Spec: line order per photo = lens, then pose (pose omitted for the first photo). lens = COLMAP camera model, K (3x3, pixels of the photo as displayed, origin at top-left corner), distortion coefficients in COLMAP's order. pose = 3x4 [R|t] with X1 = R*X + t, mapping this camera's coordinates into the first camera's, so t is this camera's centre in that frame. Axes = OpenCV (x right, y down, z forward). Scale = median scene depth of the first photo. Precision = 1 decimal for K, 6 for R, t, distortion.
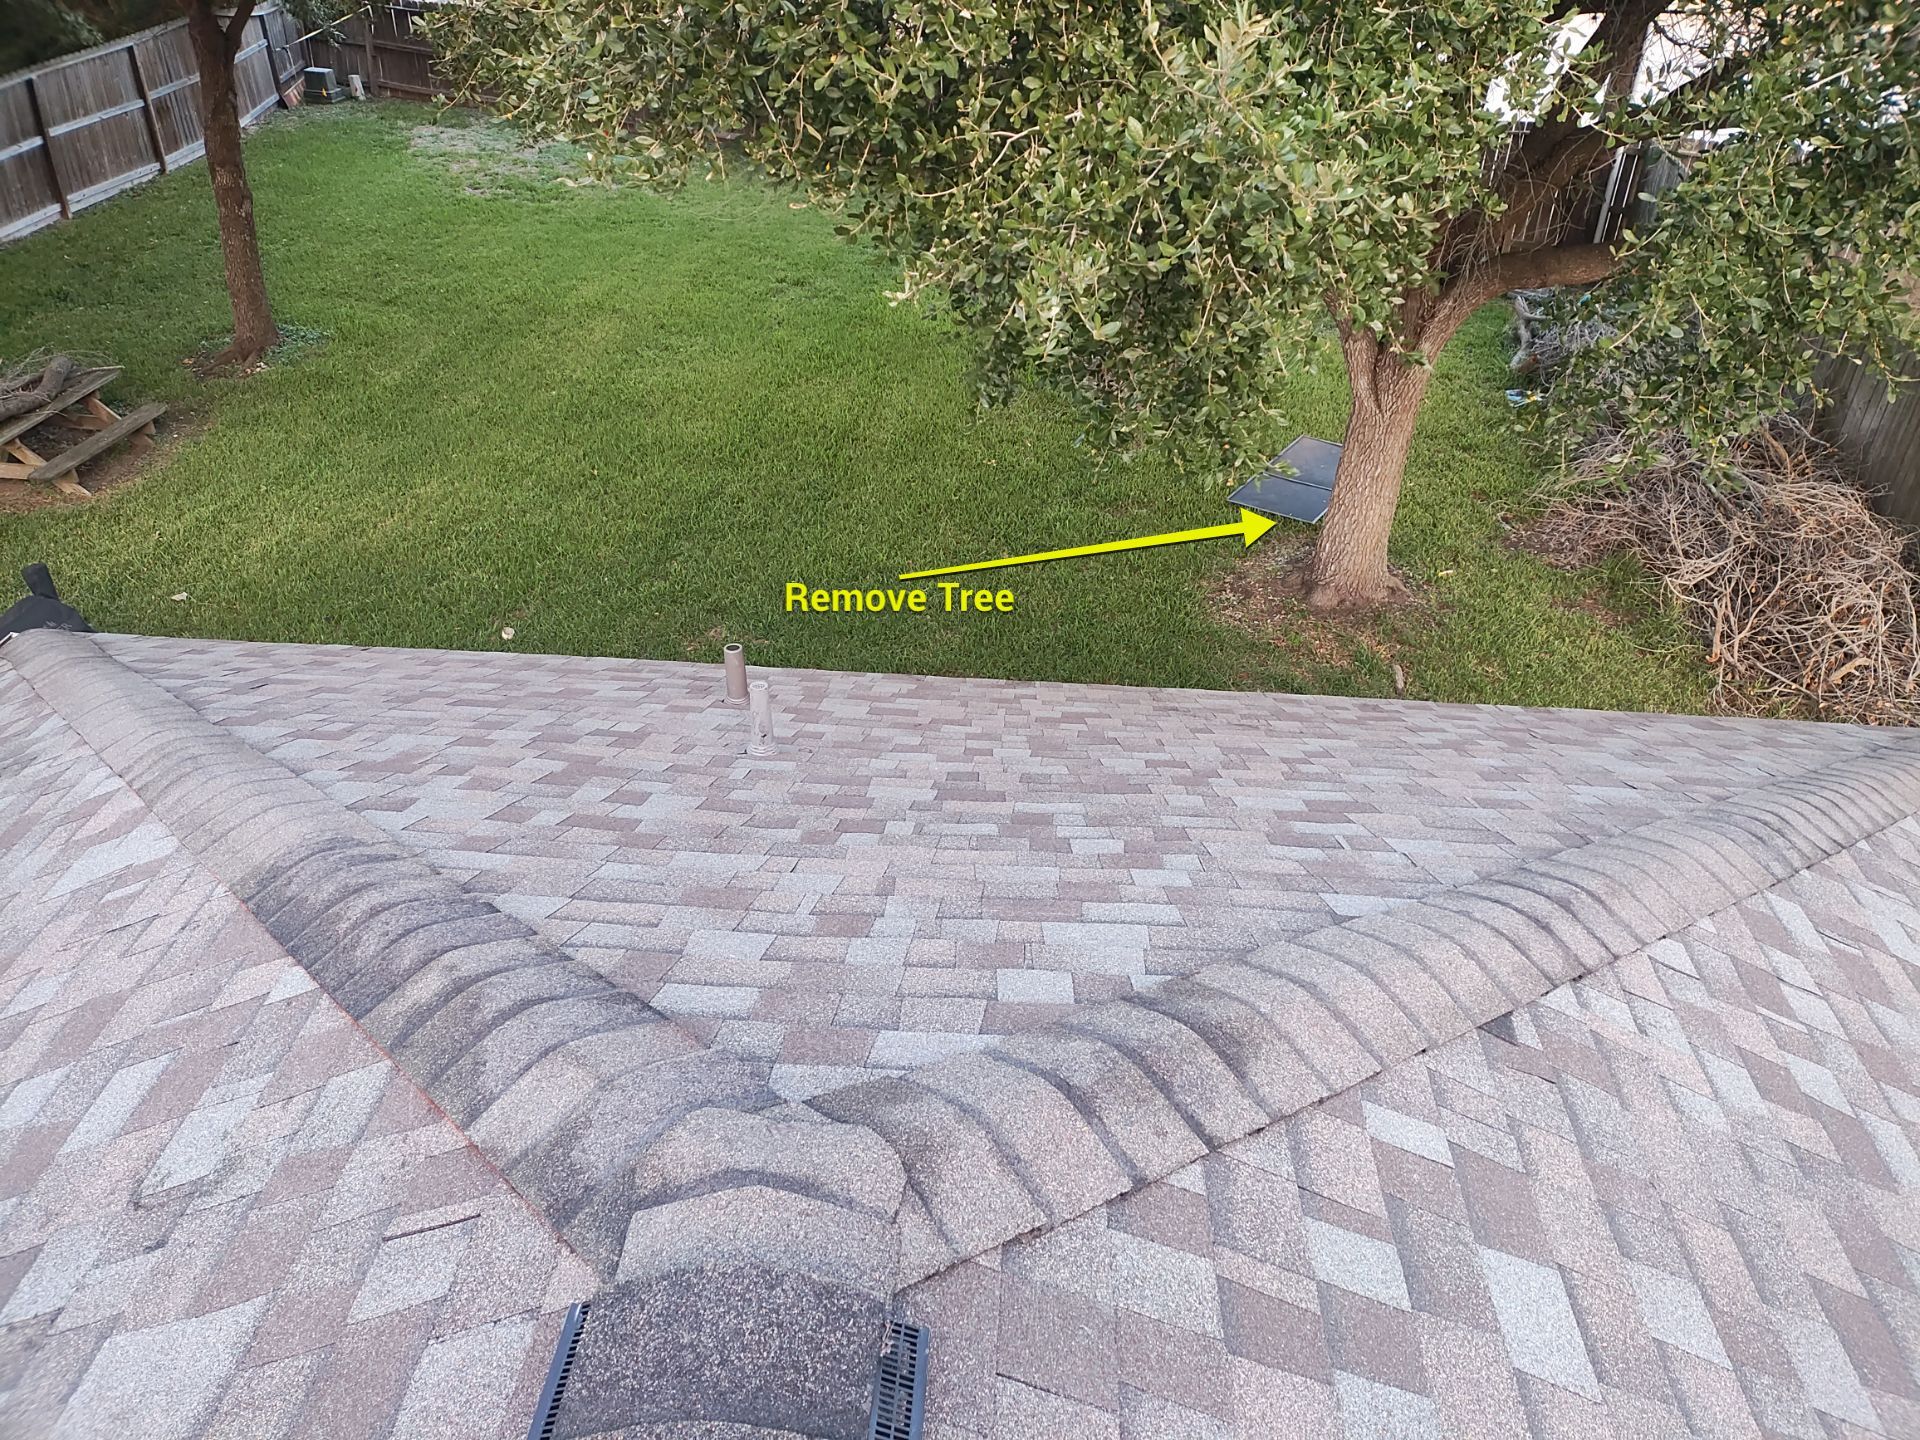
lens RADIAL K [[1419.4, 0, 984.3], [0, 1419.4, 730.1], [0, 0, 1]] dist [0.126565, -0.150916]
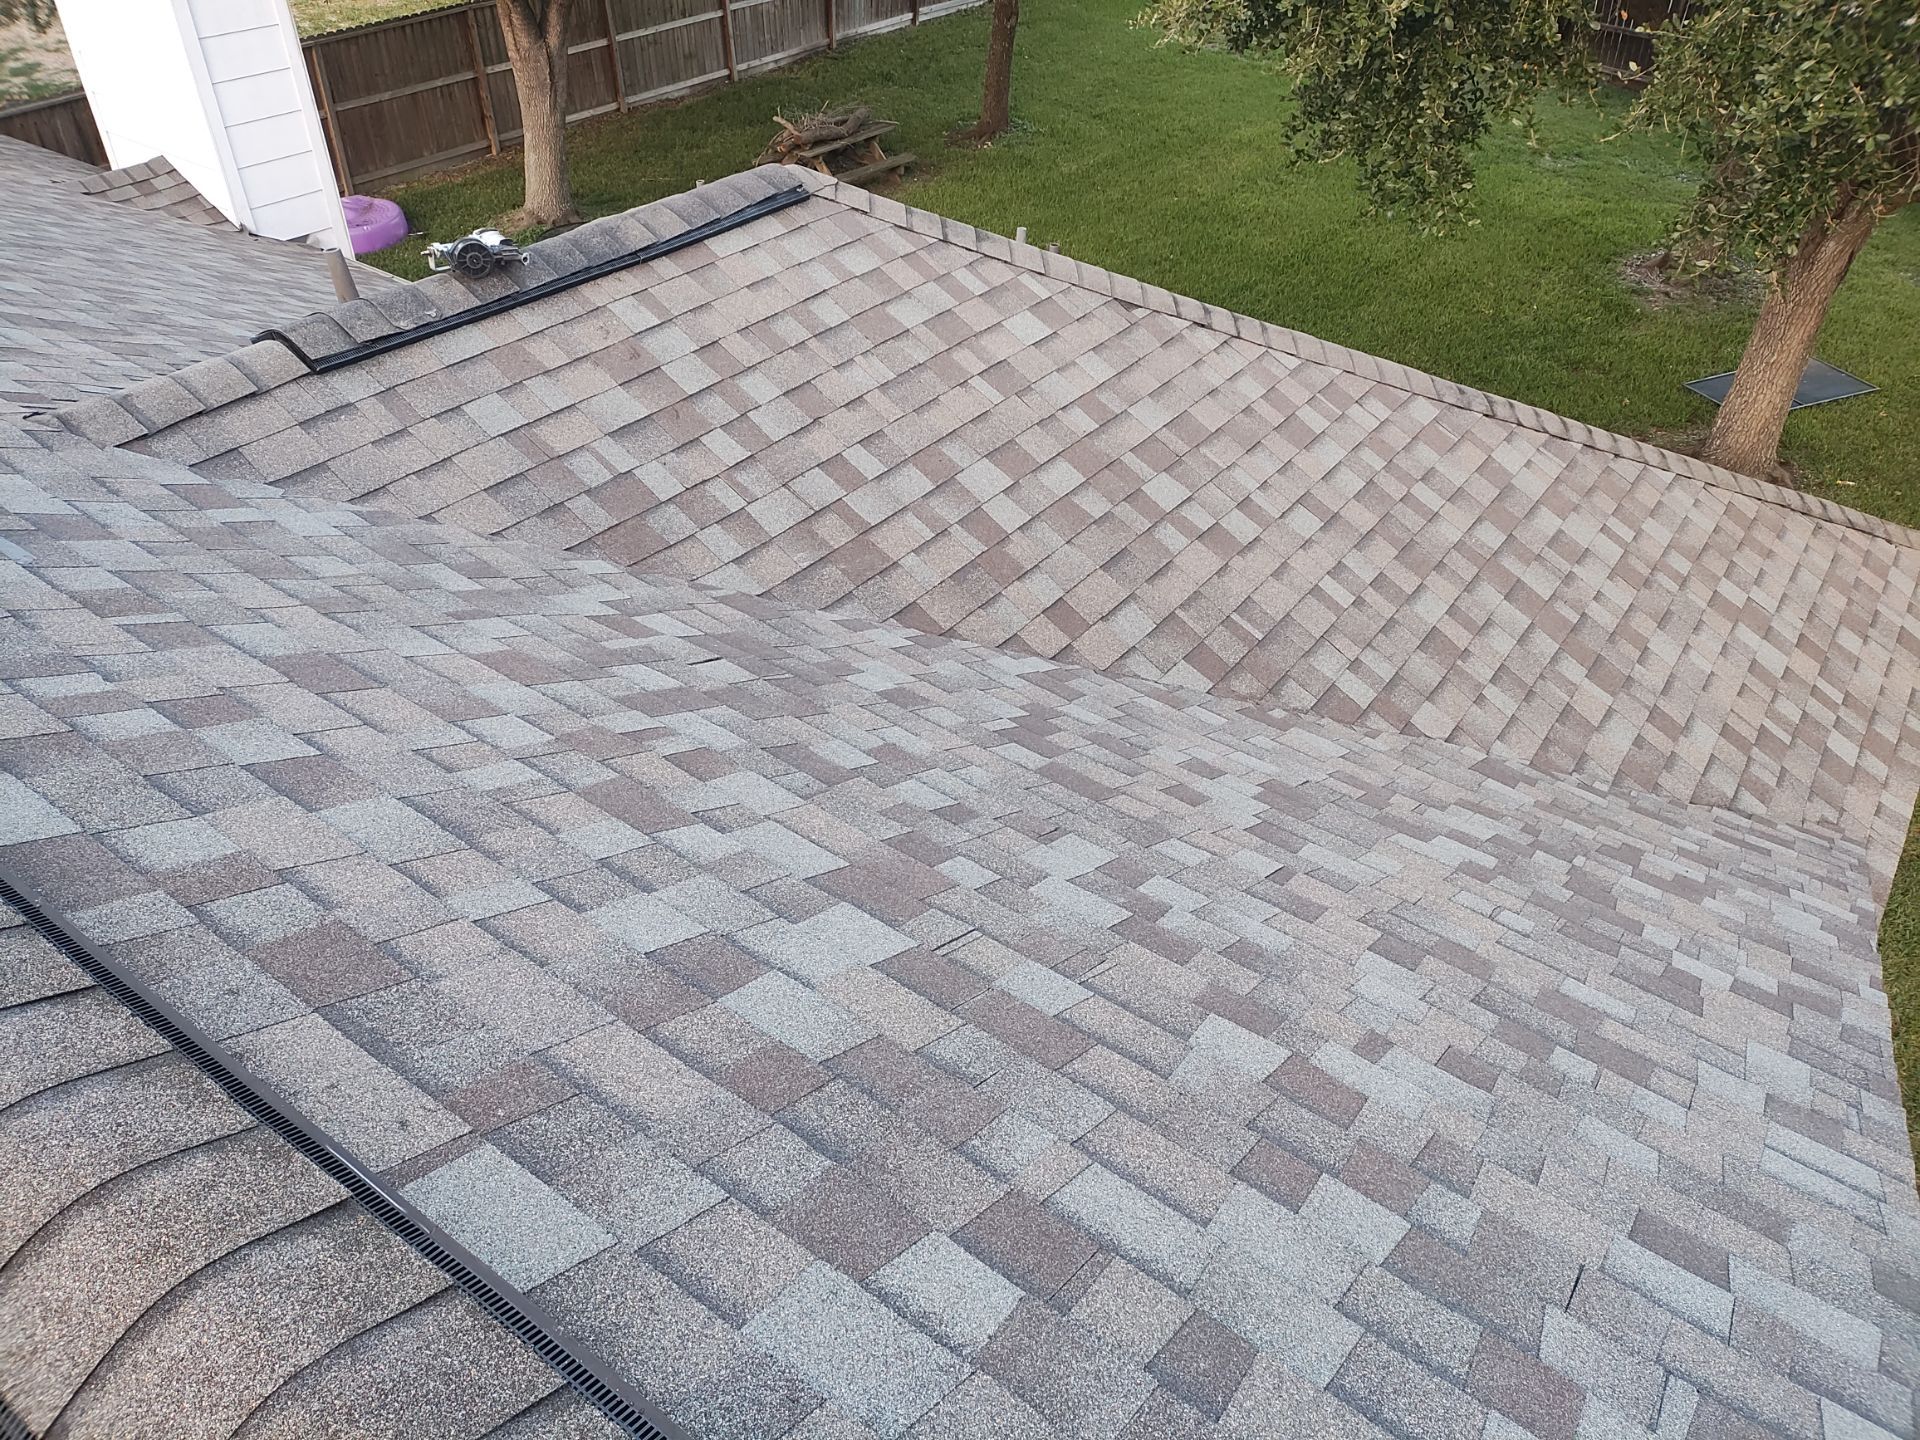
lens RADIAL K [[1419.4, 0, 984.3], [0, 1419.4, 730.1], [0, 0, 1]] dist [0.126565, -0.150916]
pose [[0.852657, 0.321263, -0.412026, 0.241148], [-0.300102, 0.946691, 0.117111, 0.115862], [0.427685, 0.023794, 0.903615, -0.219286]]
